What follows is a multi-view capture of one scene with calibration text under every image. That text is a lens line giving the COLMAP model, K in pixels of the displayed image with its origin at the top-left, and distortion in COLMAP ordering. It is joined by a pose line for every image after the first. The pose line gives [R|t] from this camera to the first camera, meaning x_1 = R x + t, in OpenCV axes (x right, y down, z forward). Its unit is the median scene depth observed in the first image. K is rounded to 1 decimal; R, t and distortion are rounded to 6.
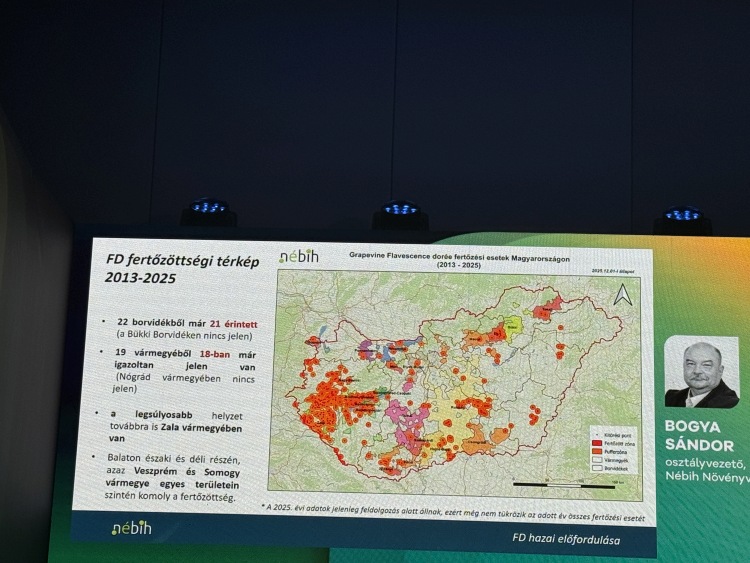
lens RADIAL K [[1574.8, 0, 347.0], [0, 1574.8, 292.1], [0, 0, 1]] dist [0.028912, 0.600521]
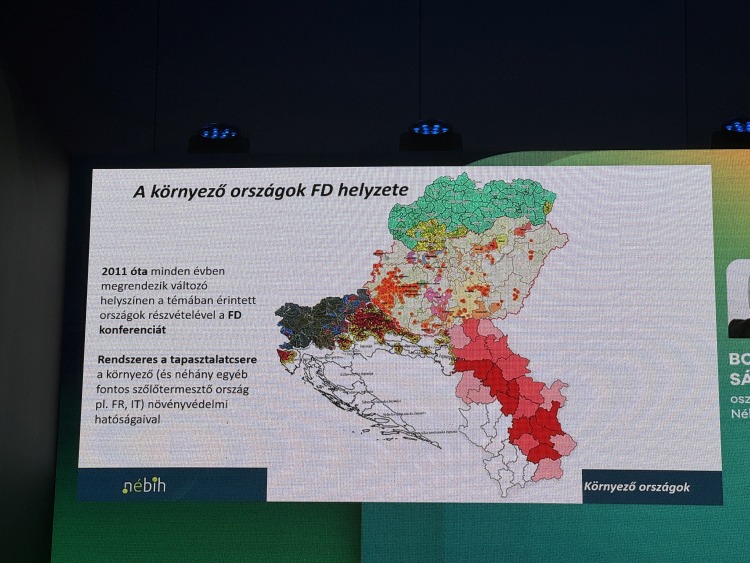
lens RADIAL K [[1790.0, 0, 352.1], [0, 1790.0, 279.4], [0, 0, 1]] dist [0.250790, 0.024020]
pose [[0.999625, -0.025045, -0.011035, -0.029278], [0.025383, 0.999179, 0.031578, -0.000568], [0.010235, -0.031847, 0.999440, -0.846138]]
